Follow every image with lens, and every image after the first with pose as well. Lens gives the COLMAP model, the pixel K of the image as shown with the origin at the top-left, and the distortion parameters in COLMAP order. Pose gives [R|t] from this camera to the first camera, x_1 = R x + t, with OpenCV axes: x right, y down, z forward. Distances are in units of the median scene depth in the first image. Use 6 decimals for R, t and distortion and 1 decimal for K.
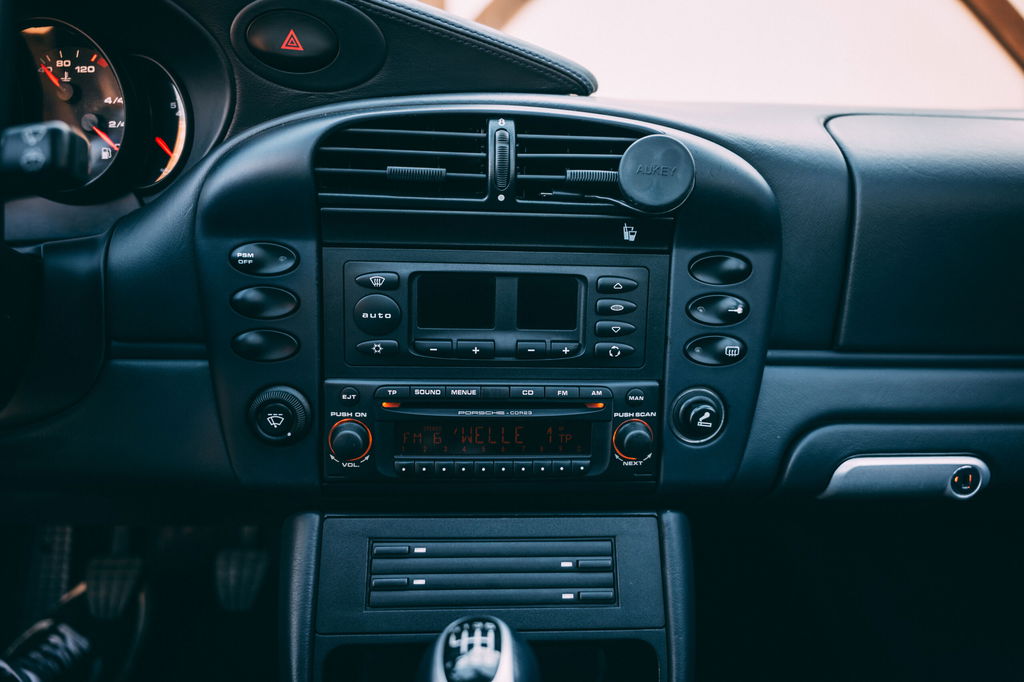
lens RADIAL K [[692.1, 0, 512.0], [0, 692.1, 341.0], [0, 0, 1]] dist [-0.005063, -0.001986]
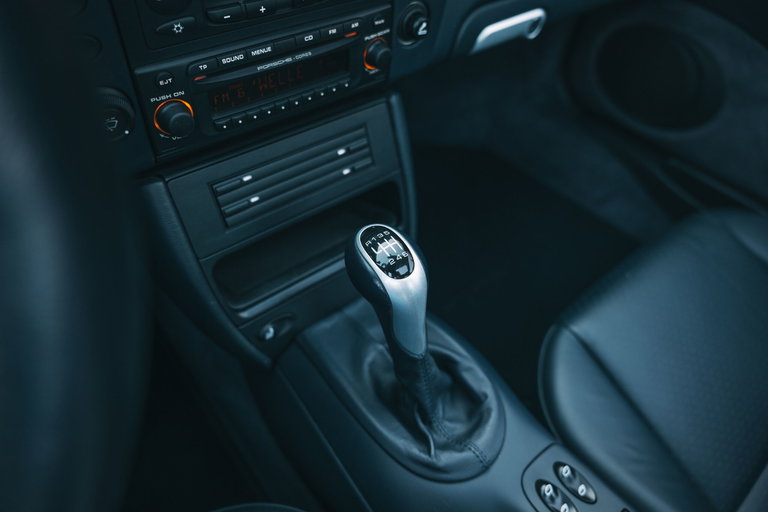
lens RADIAL K [[519.0, 0, 384.0], [0, 519.0, 256.0], [0, 0, 1]] dist [-0.005063, -0.001986]
pose [[0.823701, -0.391583, 0.410097, -0.380265], [0.018367, 0.741291, 0.670933, -0.242258], [-0.566727, -0.545116, 0.617794, 0.166192]]
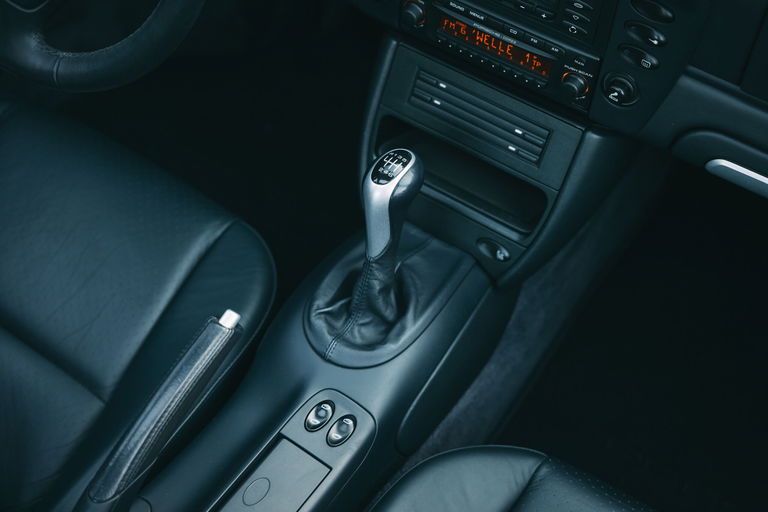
lens RADIAL K [[1128.6, 0, 384.0], [0, 1128.6, 256.0], [0, 0, 1]] dist [0.019947, 0.021325]
pose [[0.788816, 0.485859, -0.376445, 0.954974], [-0.109201, 0.713516, 0.692076, -1.237575], [0.604851, -0.504812, 0.615889, -0.925927]]
